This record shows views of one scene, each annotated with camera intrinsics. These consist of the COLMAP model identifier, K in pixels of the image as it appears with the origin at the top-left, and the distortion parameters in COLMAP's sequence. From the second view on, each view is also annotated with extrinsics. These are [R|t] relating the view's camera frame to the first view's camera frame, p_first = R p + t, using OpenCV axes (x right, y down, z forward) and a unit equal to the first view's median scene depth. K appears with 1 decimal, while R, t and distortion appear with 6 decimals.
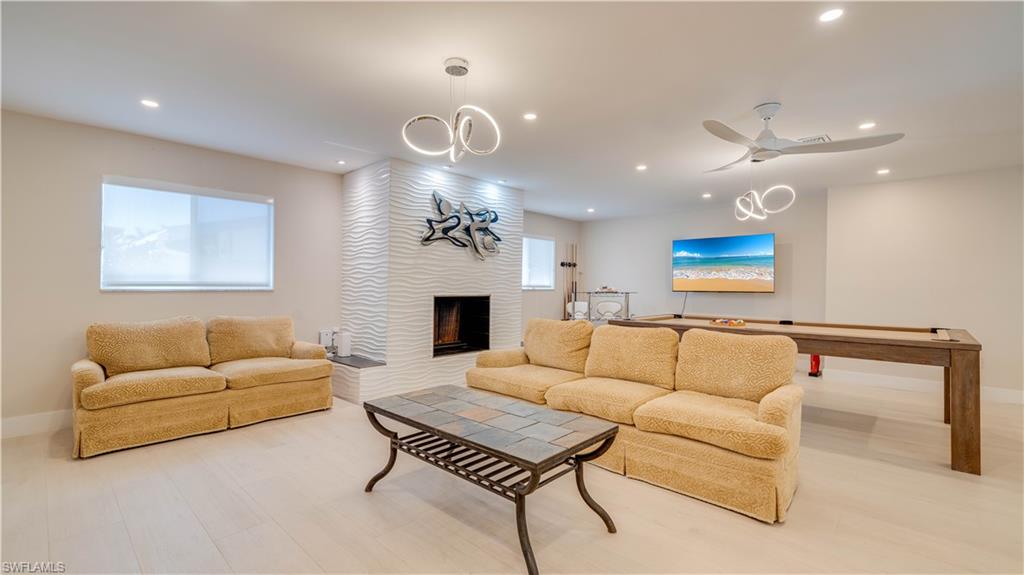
lens RADIAL K [[433.9, 0, 512.0], [0, 433.9, 287.5], [0, 0, 1]] dist [-0.000525, -0.000019]
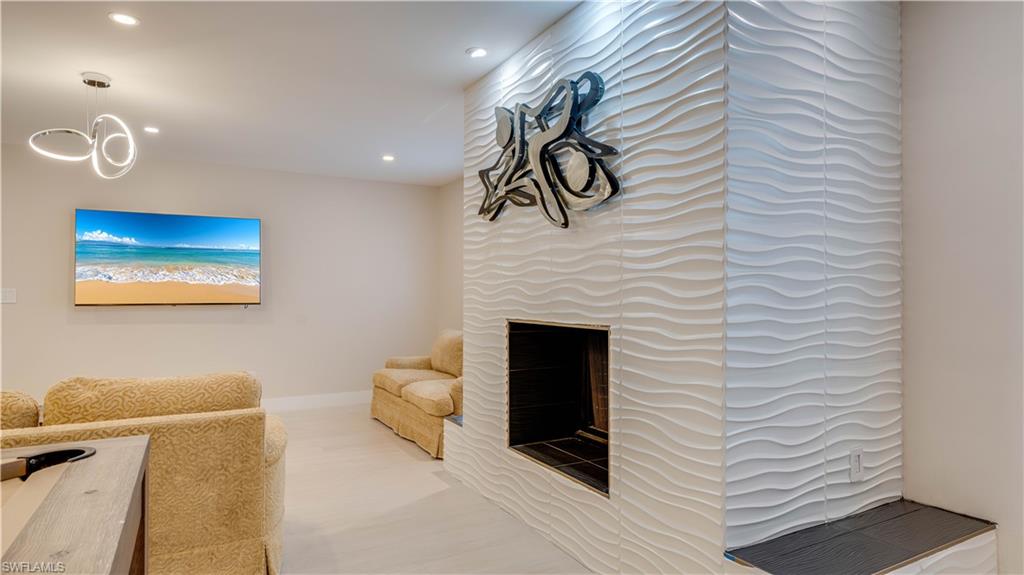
lens RADIAL K [[560.9, 0, 512.0], [0, 560.9, 287.5], [0, 0, 1]] dist [-0.002870, -0.000294]
pose [[-0.268428, -0.023245, -0.963019, 0.373728], [-0.008931, 0.999726, -0.021641, -0.002627], [0.963258, 0.002791, -0.268562, 1.041057]]
